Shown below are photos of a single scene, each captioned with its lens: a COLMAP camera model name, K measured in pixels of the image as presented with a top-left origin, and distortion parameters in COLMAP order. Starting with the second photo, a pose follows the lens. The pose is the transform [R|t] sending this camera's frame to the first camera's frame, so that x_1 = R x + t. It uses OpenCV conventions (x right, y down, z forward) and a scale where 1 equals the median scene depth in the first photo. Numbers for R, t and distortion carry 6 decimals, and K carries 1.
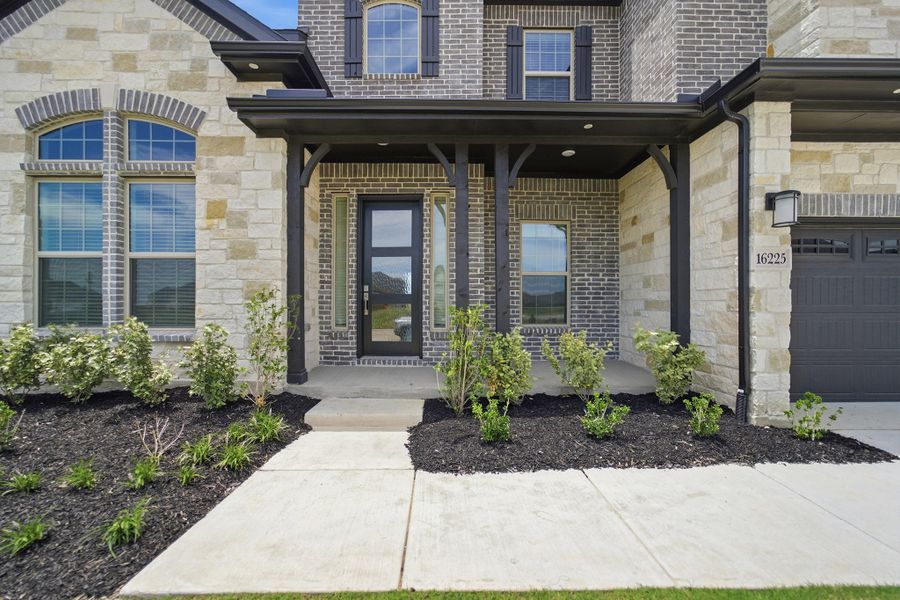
lens RADIAL K [[382.7, 0, 449.6], [0, 382.7, 303.7], [0, 0, 1]] dist [0.001180, 0.000035]
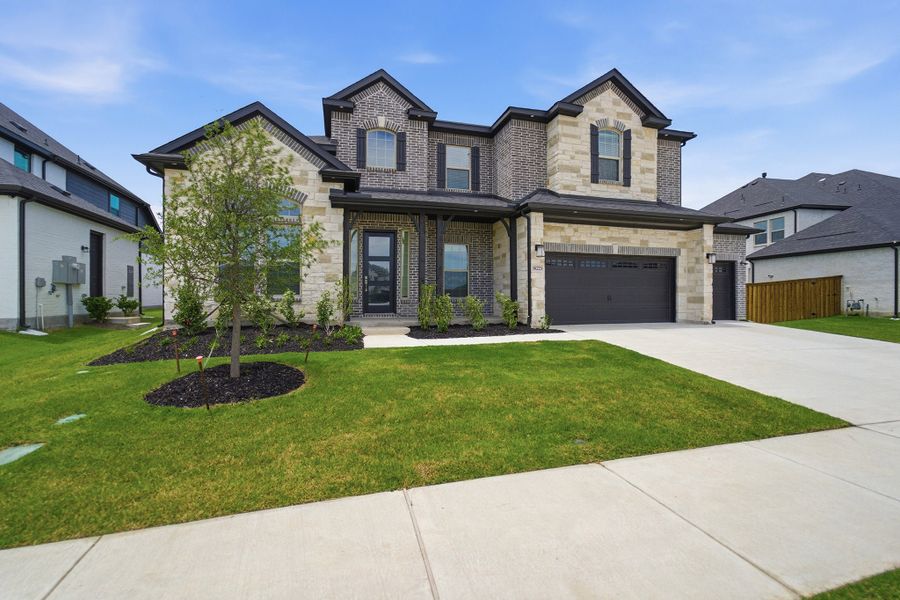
lens RADIAL K [[382.7, 0, 450.9], [0, 382.7, 296.6], [0, 0, 1]] dist [0.001180, 0.000035]
pose [[0.969406, -0.000646, 0.245460, -0.376270], [0.000391, 0.999999, 0.001086, 0.071828], [-0.245461, -0.000957, 0.969406, -1.285587]]
